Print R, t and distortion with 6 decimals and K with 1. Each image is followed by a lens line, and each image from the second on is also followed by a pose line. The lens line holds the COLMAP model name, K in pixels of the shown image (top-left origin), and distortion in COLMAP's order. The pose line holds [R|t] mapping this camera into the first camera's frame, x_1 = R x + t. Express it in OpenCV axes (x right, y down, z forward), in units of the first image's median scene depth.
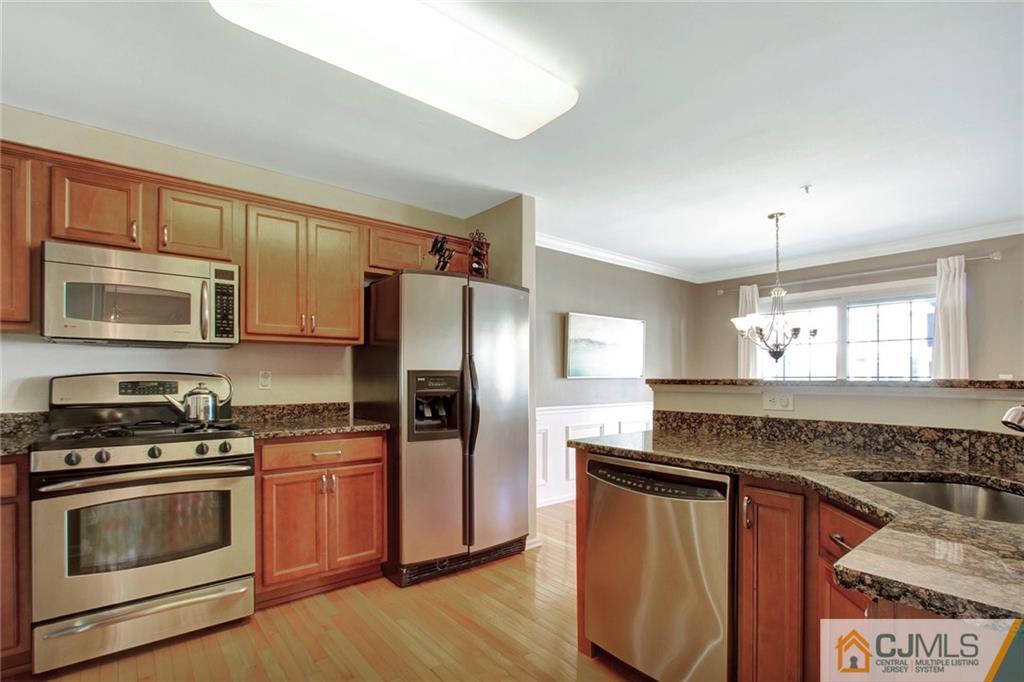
lens RADIAL K [[493.0, 0, 518.0], [0, 493.0, 368.1], [0, 0, 1]] dist [-0.011402, 0.001091]
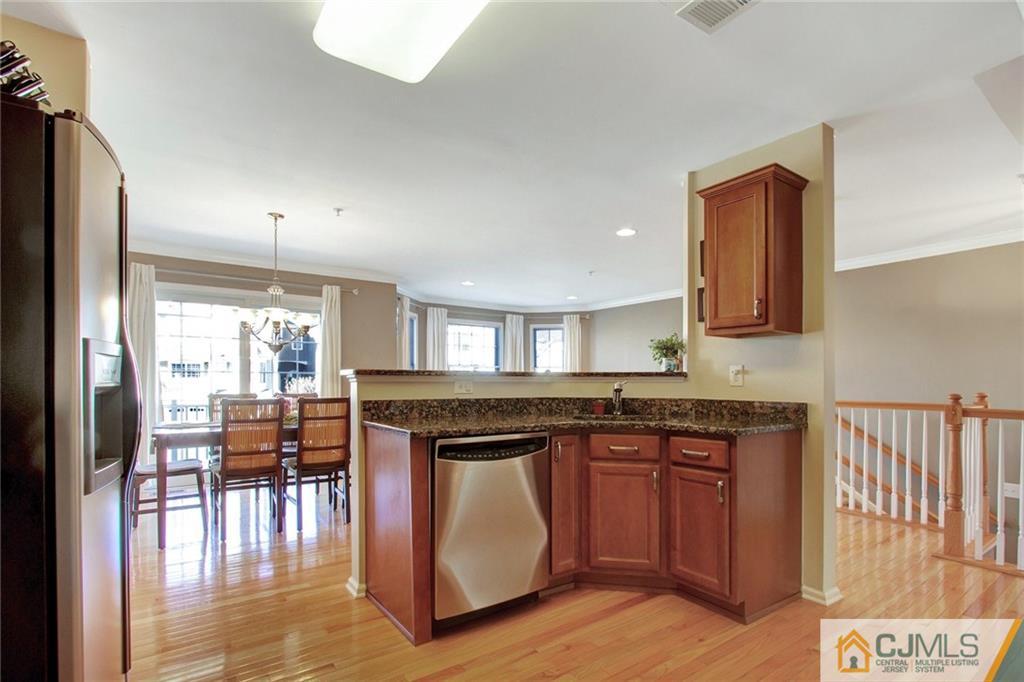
lens RADIAL K [[493.0, 0, 517.8], [0, 493.0, 376.7], [0, 0, 1]] dist [-0.011402, 0.001091]
pose [[0.098950, 0.007315, 0.995066, -0.802615], [-0.020163, 0.999782, -0.005345, 0.041501], [-0.994888, -0.019534, 0.099076, 0.685640]]
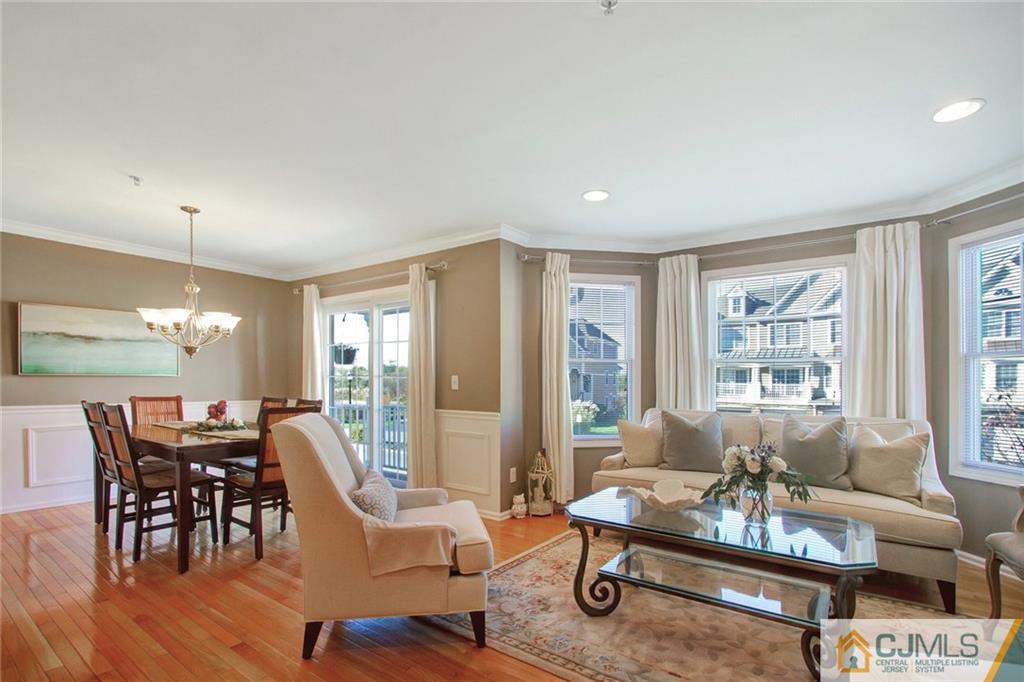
lens RADIAL K [[493.0, 0, 516.0], [0, 493.0, 383.3], [0, 0, 1]] dist [-0.011402, 0.001091]
pose [[0.971809, 0.006883, 0.235670, 1.651070], [-0.011808, 0.999740, 0.019493, 0.012627], [-0.235474, -0.021726, 0.971638, -0.165016]]
